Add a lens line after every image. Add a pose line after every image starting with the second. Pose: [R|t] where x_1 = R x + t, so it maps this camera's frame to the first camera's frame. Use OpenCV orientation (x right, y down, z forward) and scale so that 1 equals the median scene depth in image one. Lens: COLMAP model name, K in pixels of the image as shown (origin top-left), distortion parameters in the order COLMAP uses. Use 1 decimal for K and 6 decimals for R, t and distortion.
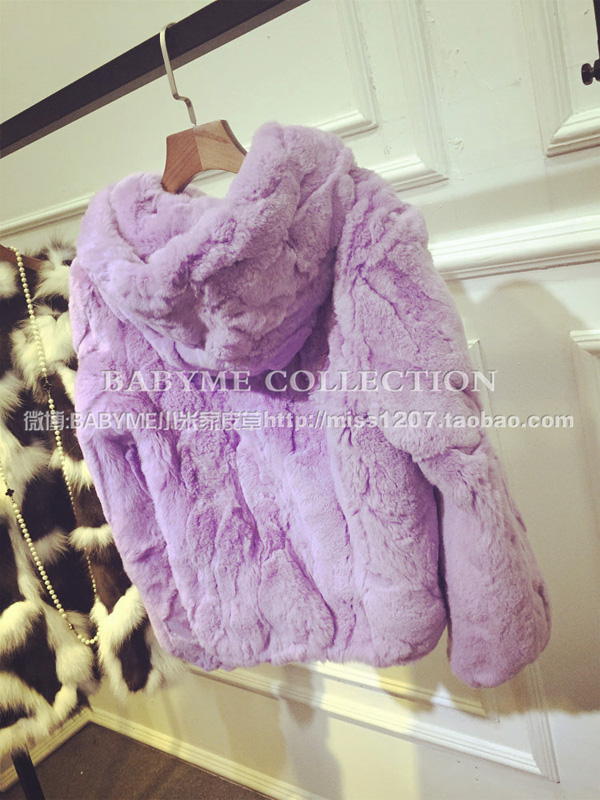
lens RADIAL K [[691.9, 0, 304.7], [0, 691.9, 394.0], [0, 0, 1]] dist [0.048473, -0.069175]
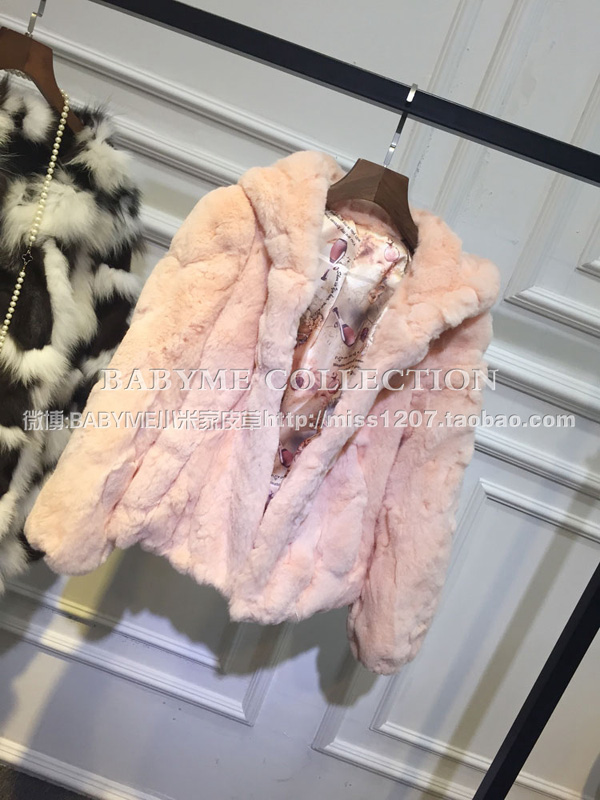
lens RADIAL K [[691.9, 0, 305.8], [0, 691.9, 400.2], [0, 0, 1]] dist [0.048473, -0.069175]
pose [[0.706829, 0.344291, 0.617945, -0.594420], [-0.390151, 0.918423, -0.065434, 0.072797], [-0.590063, -0.194841, 0.783494, 0.091155]]
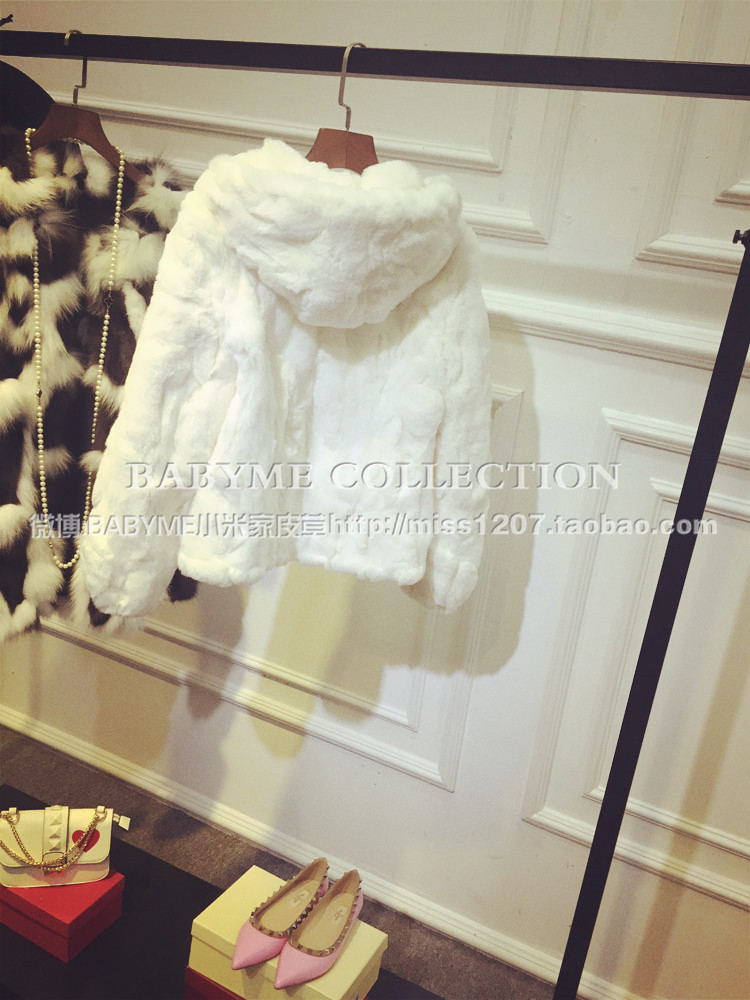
lens RADIAL K [[864.9, 0, 384.2], [0, 864.9, 504.6], [0, 0, 1]] dist [0.048473, -0.069175]
pose [[0.921313, 0.269546, 0.280229, -0.279991], [-0.291462, 0.955792, 0.038890, 0.101493], [-0.257358, -0.117505, 0.959145, -0.291082]]
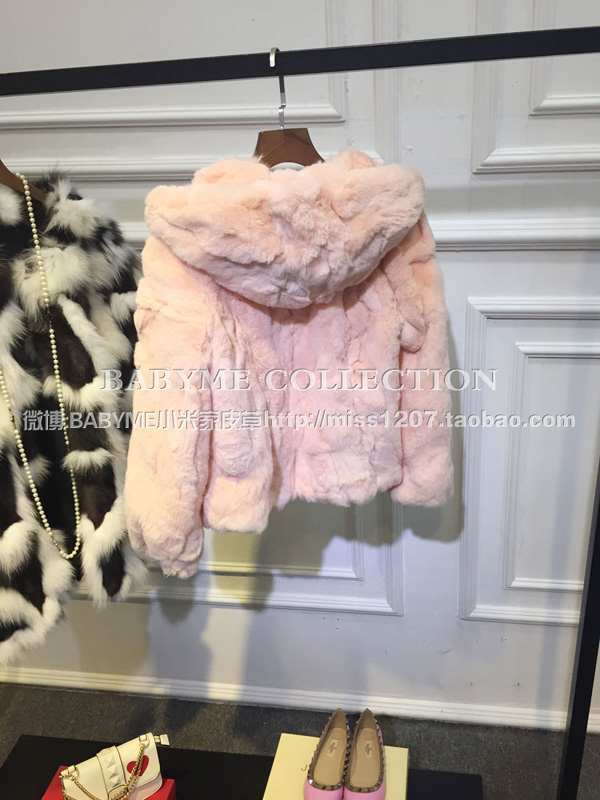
lens RADIAL K [[691.9, 0, 304.3], [0, 691.9, 403.1], [0, 0, 1]] dist [0.048473, -0.069175]
pose [[0.874199, -0.009984, 0.485465, -0.539958], [-0.037348, 0.995444, 0.087727, 0.012372], [-0.484129, -0.094822, 0.869844, -0.097335]]
